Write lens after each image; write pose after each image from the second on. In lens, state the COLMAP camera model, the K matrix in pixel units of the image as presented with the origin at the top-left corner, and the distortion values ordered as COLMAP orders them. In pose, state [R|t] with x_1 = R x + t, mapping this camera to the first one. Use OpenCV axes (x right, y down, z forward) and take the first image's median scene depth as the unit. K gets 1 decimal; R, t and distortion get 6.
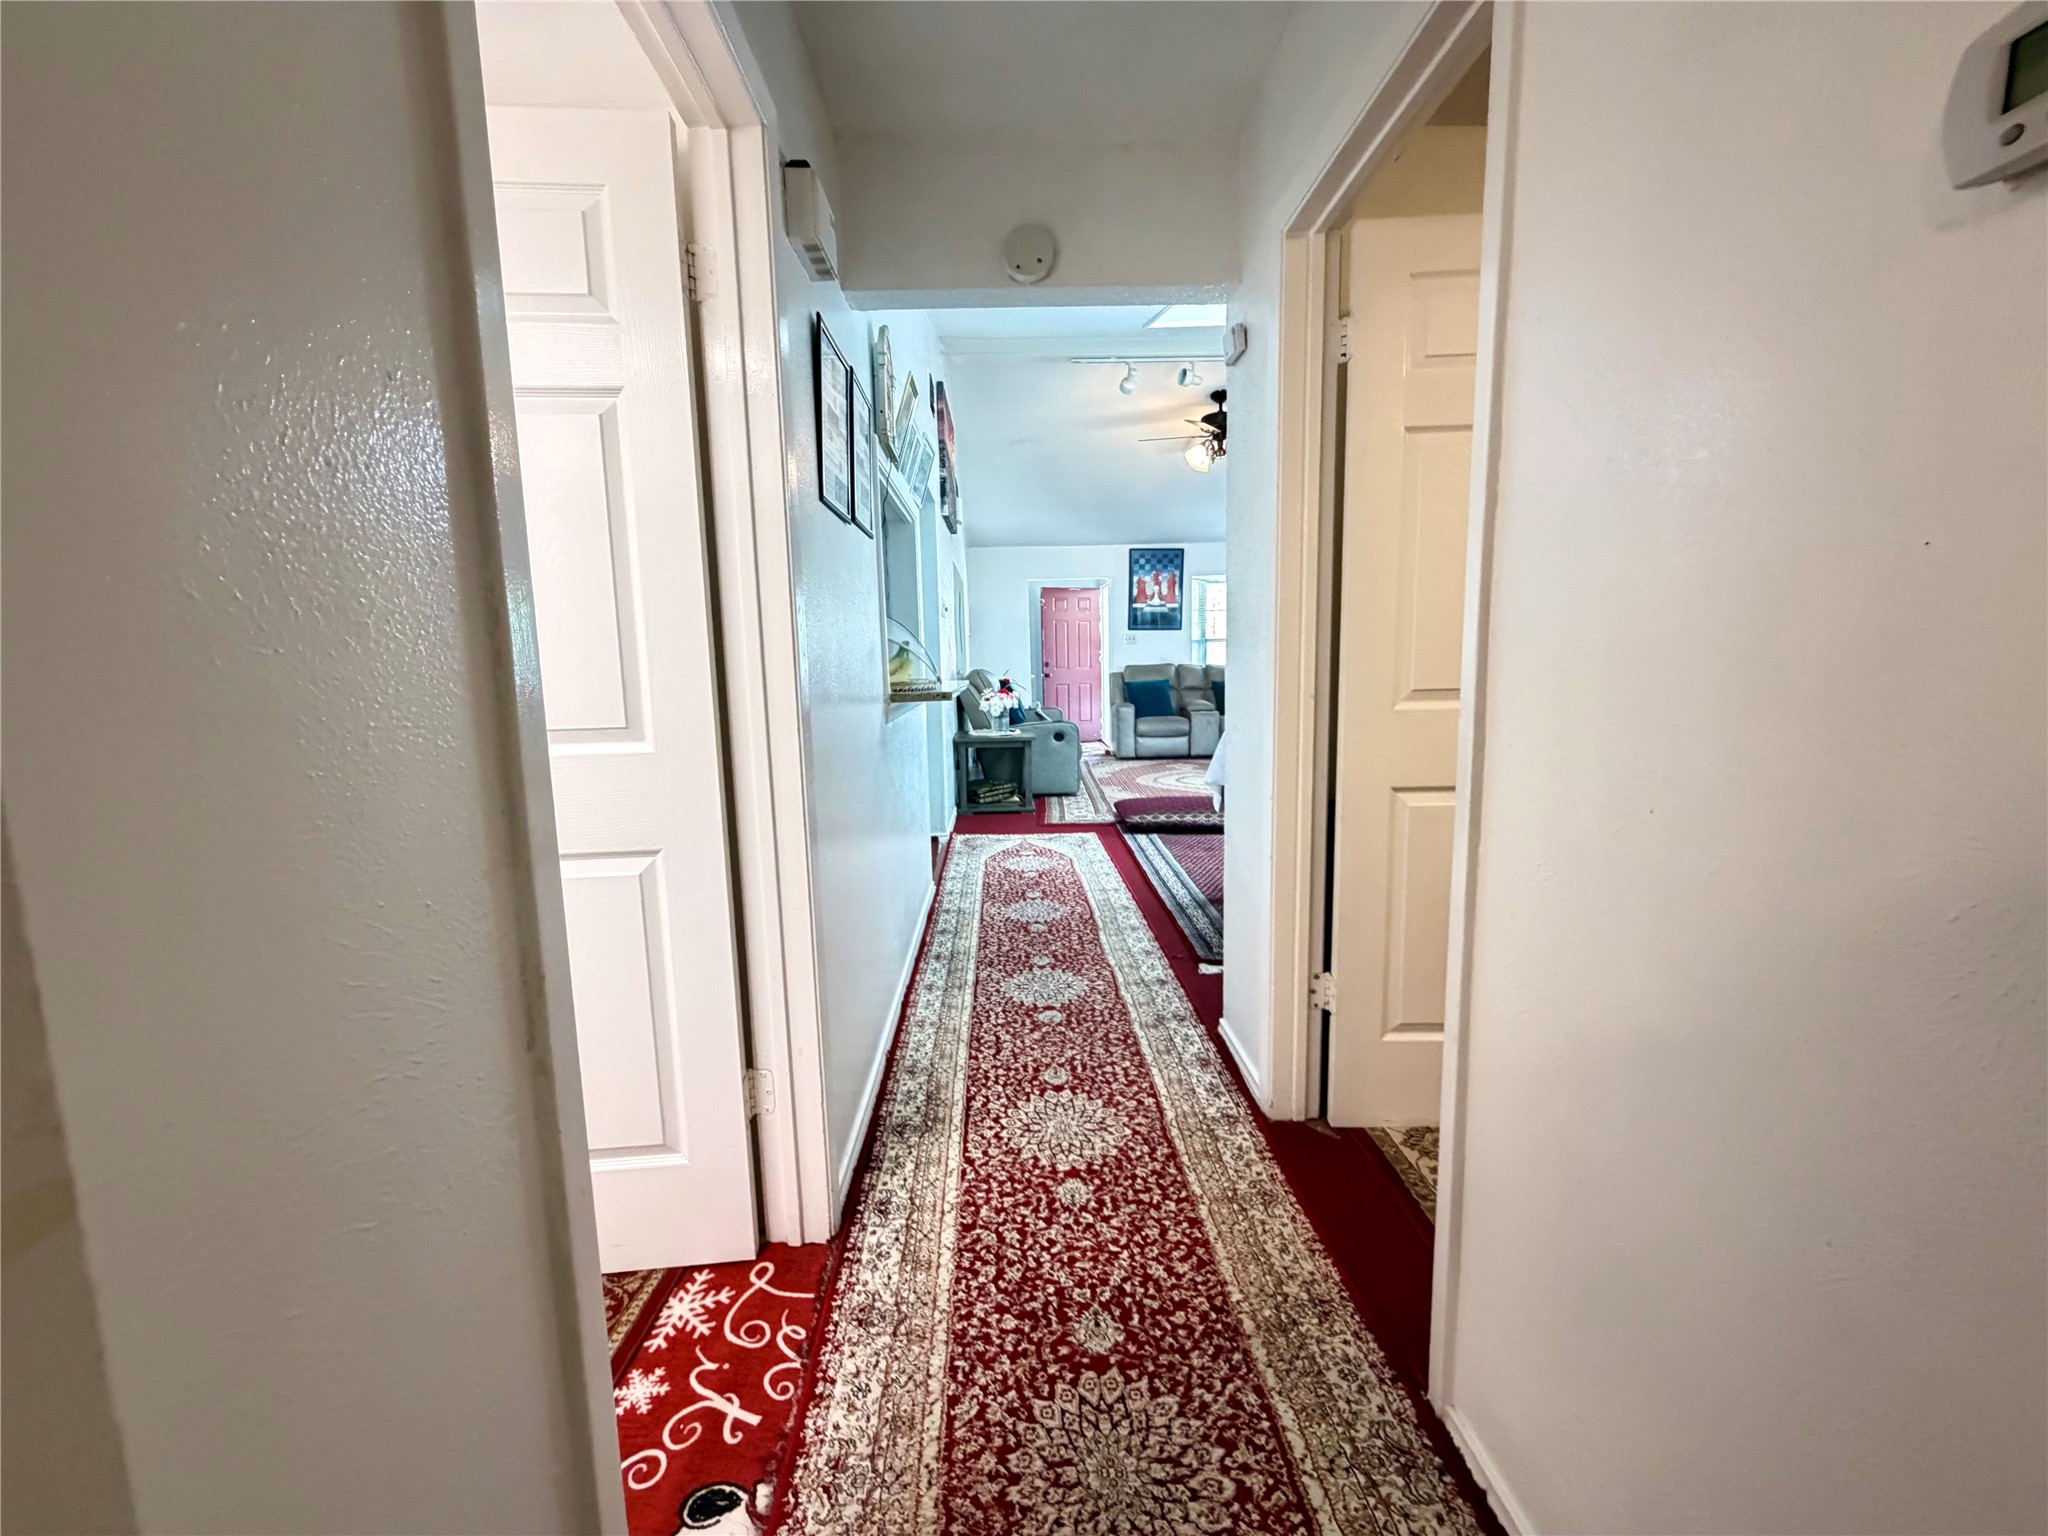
lens RADIAL K [[809.3, 0, 1024.9], [0, 809.3, 766.4], [0, 0, 1]] dist [-0.004338, 0.000495]
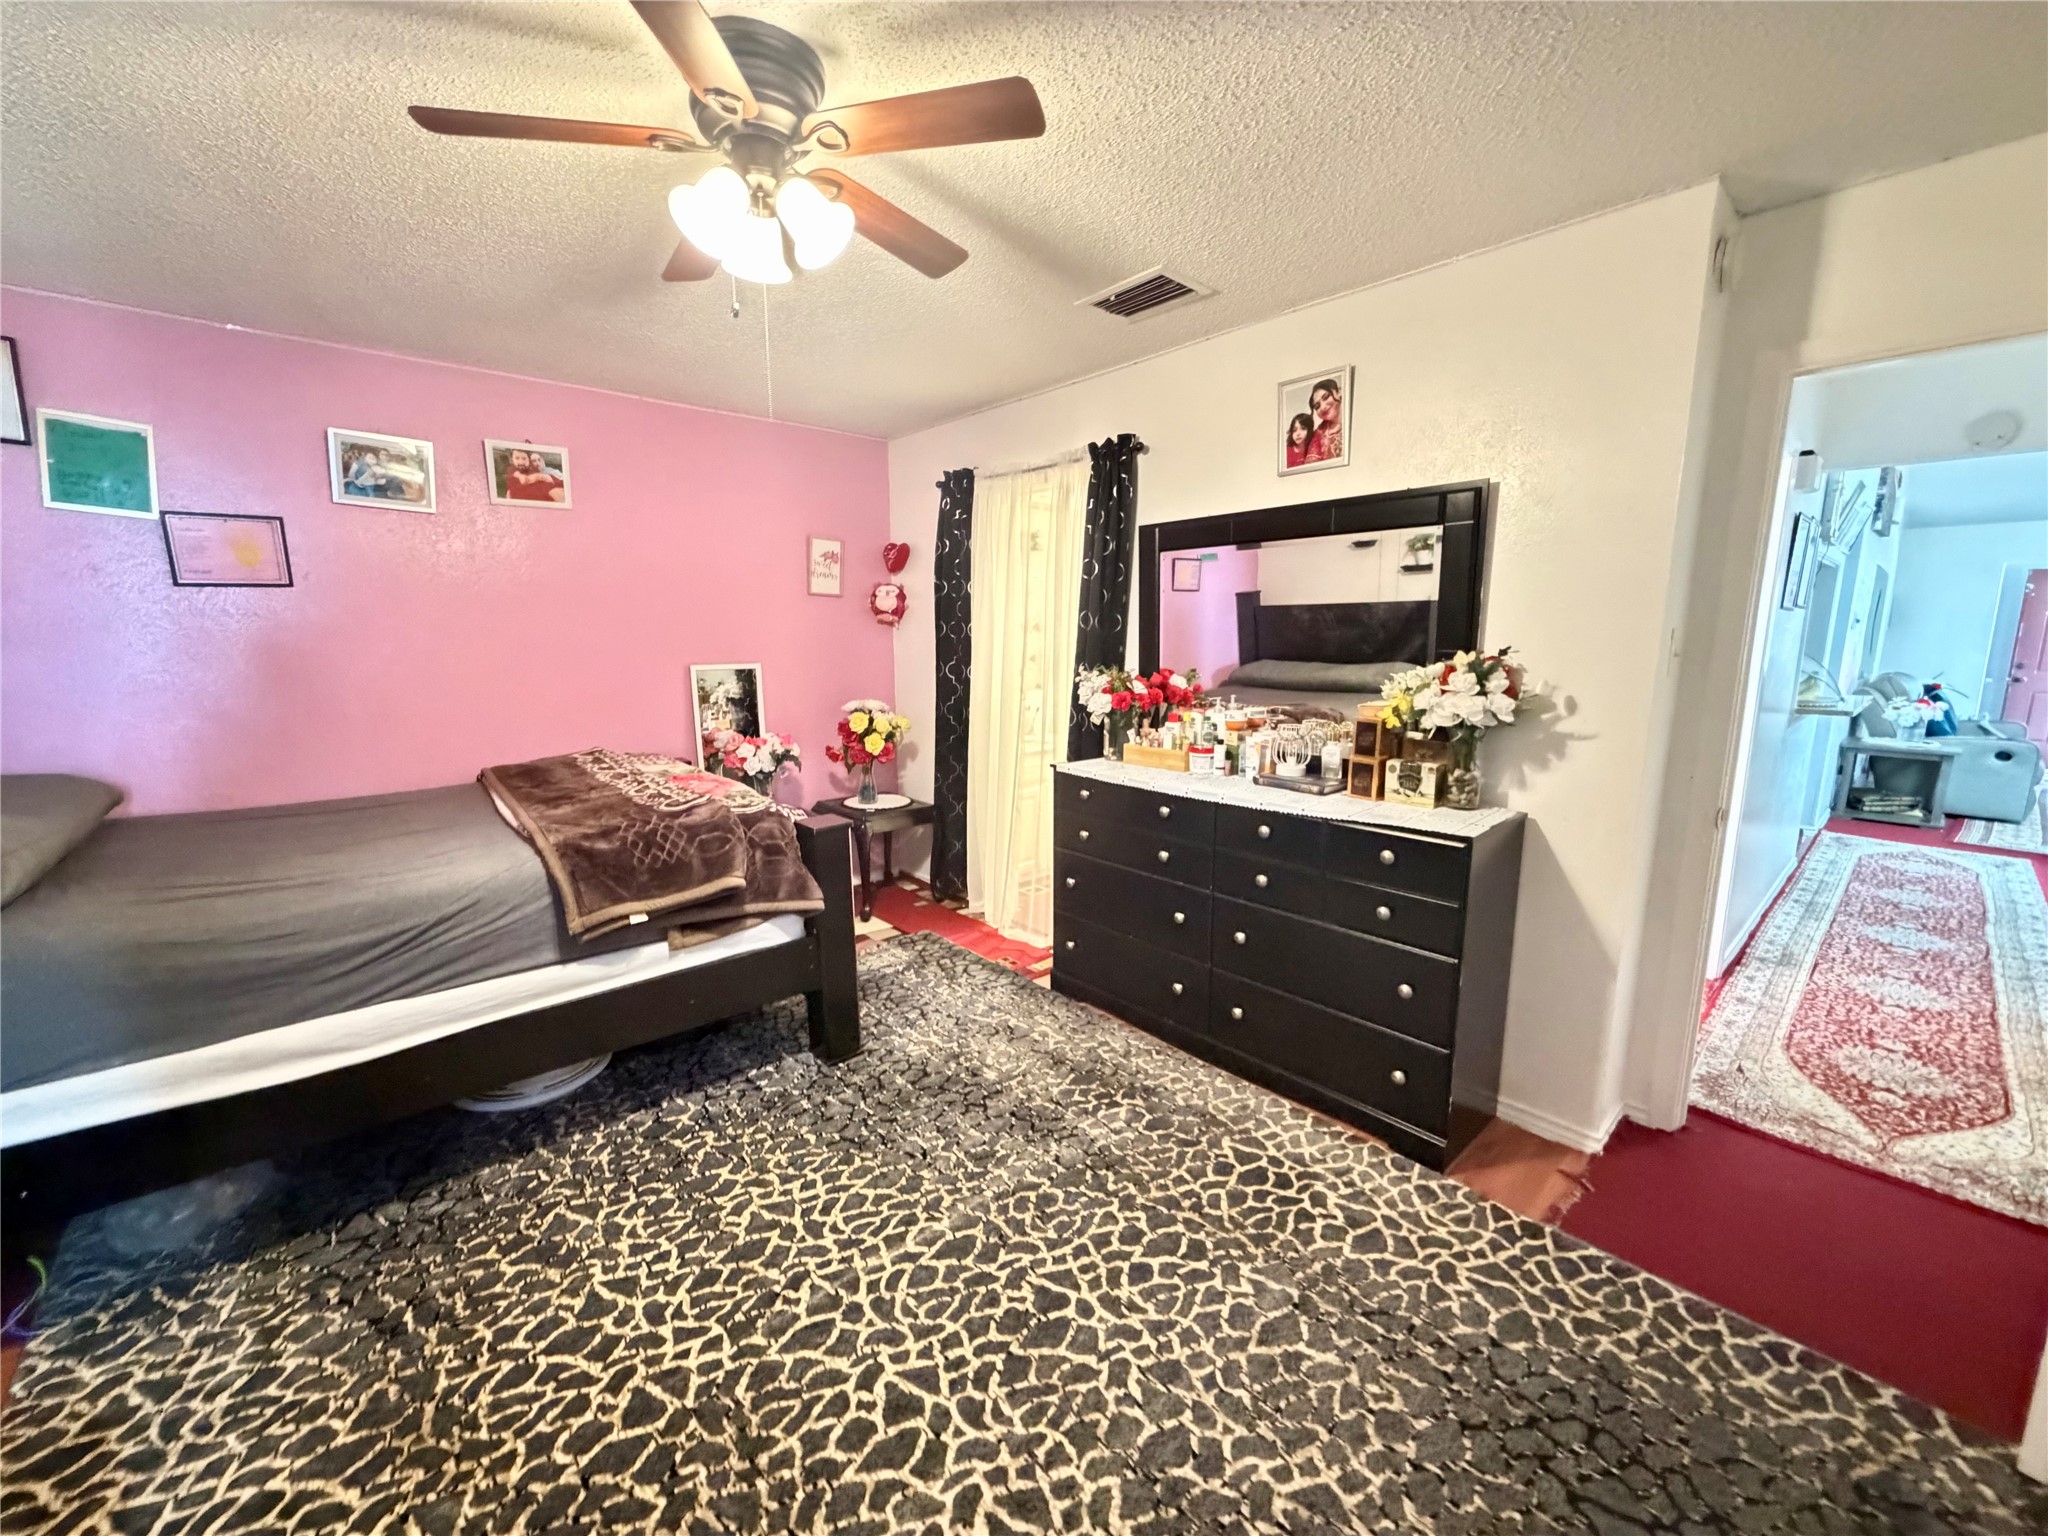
lens RADIAL K [[809.3, 0, 1009.4], [0, 809.3, 769.5], [0, 0, 1]] dist [-0.004338, 0.000495]
pose [[0.632092, 0.148191, -0.760592, 0.027496], [-0.114243, 0.988639, 0.097681, 0.018035], [0.766426, 0.025149, 0.641840, -0.447657]]
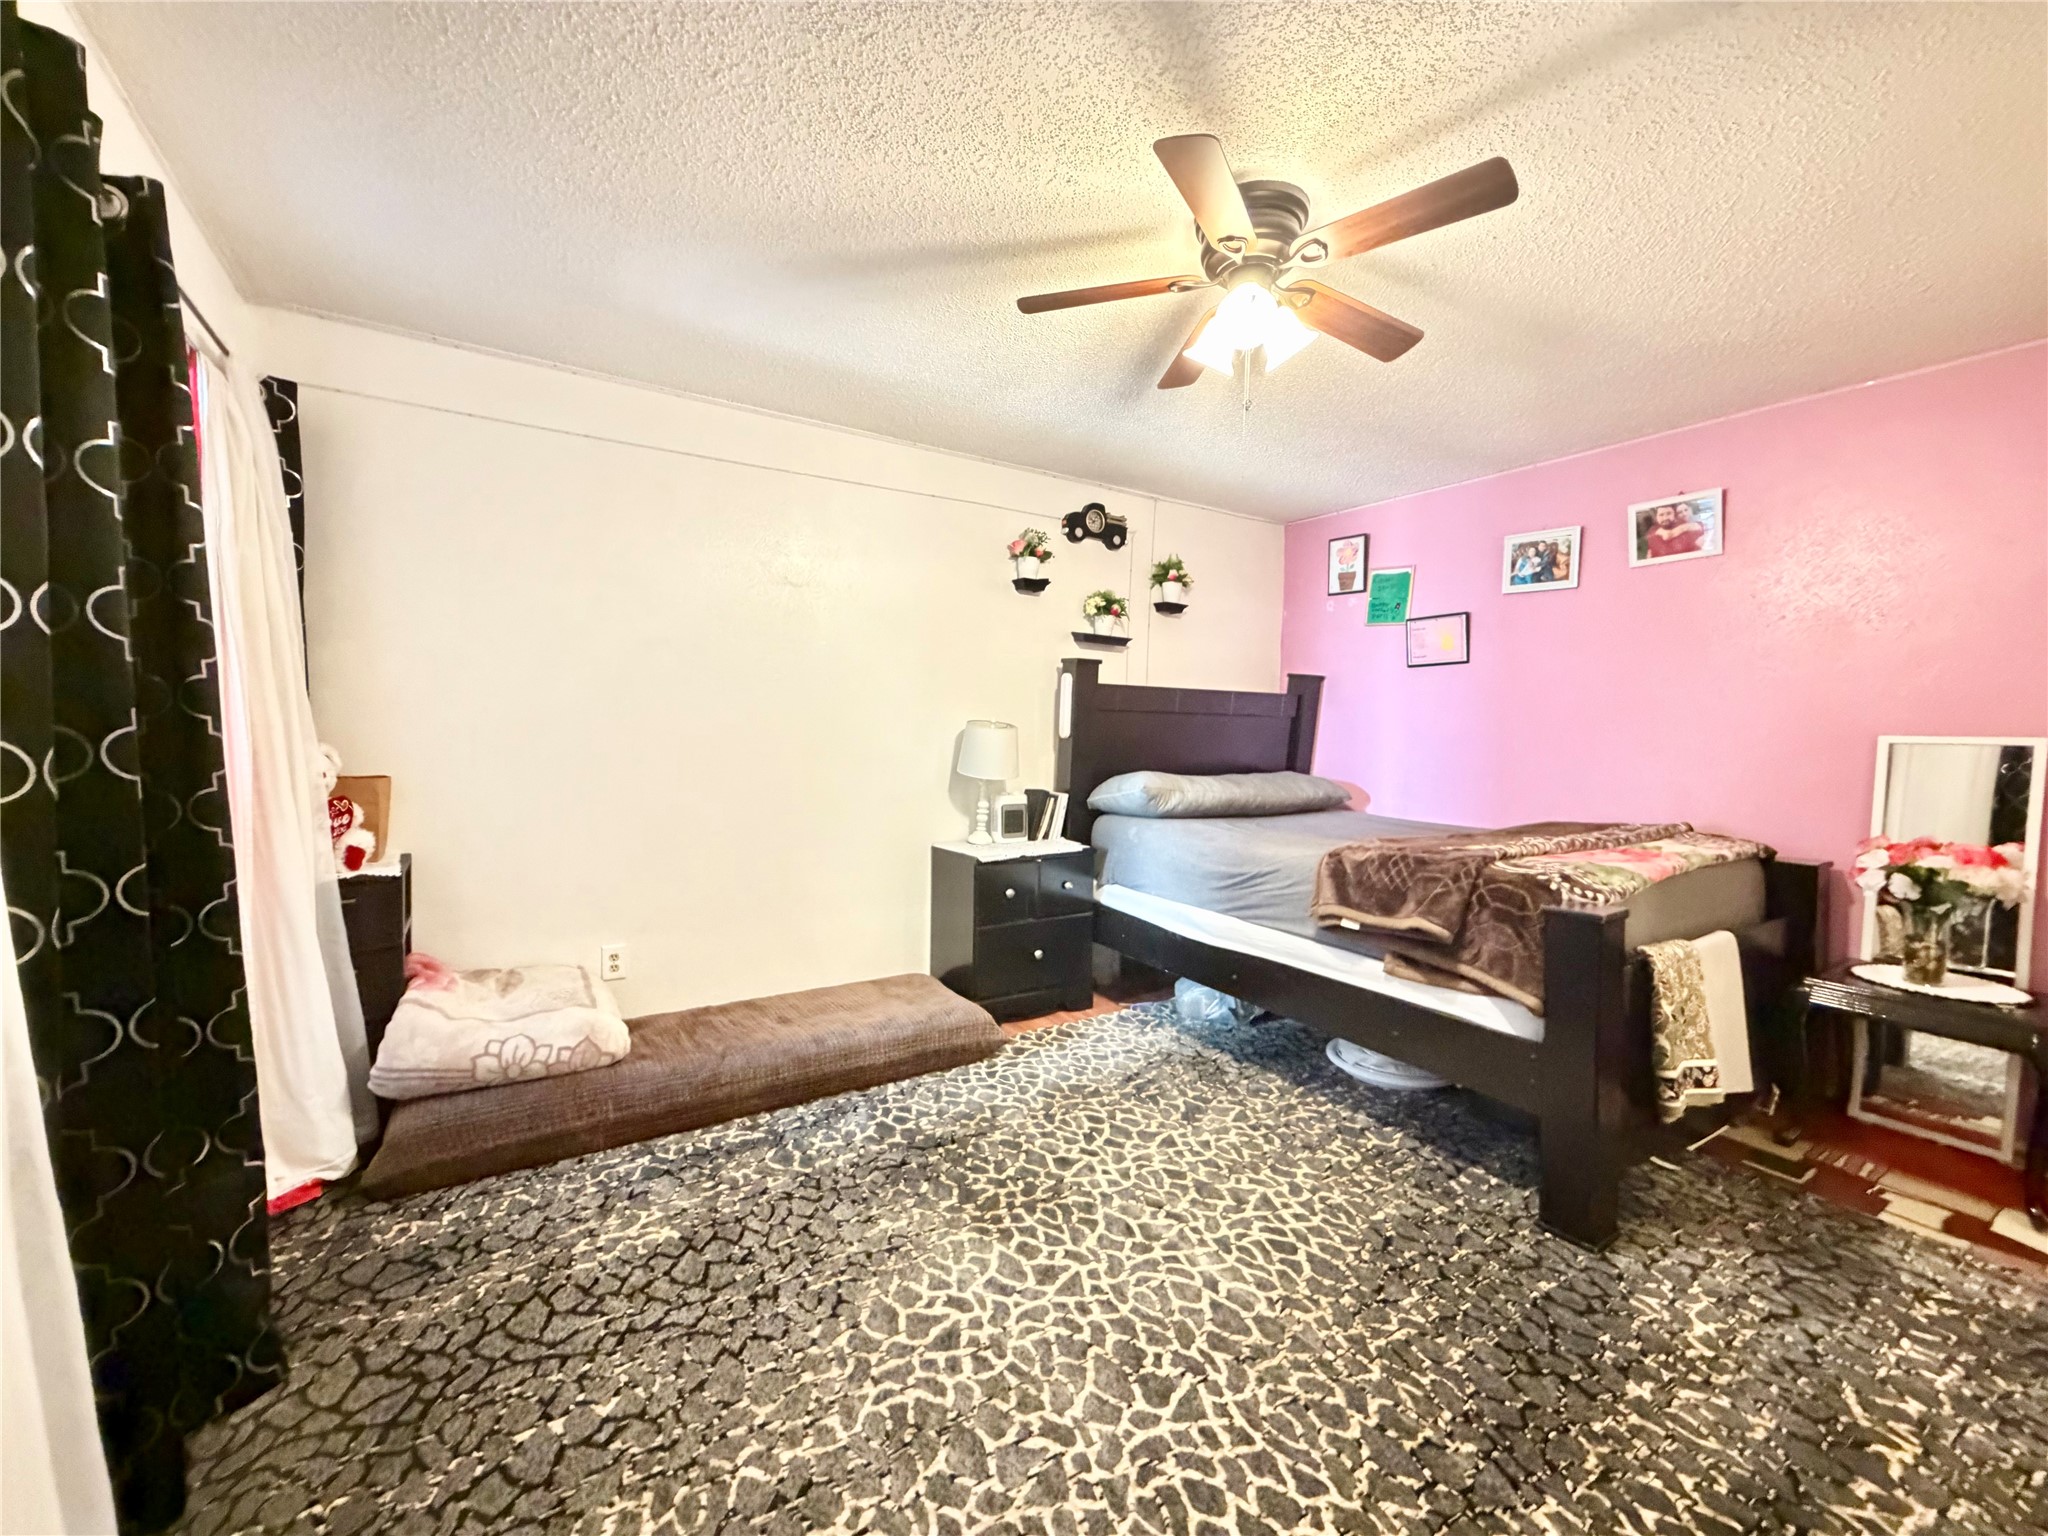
lens RADIAL K [[809.3, 0, 1026.5], [0, 809.3, 771.6], [0, 0, 1]] dist [-0.004338, 0.000495]
pose [[-0.856755, 0.030359, -0.514829, 0.003867], [-0.071476, 0.981642, 0.176834, 0.002488], [0.510747, 0.188301, -0.838857, -0.100307]]
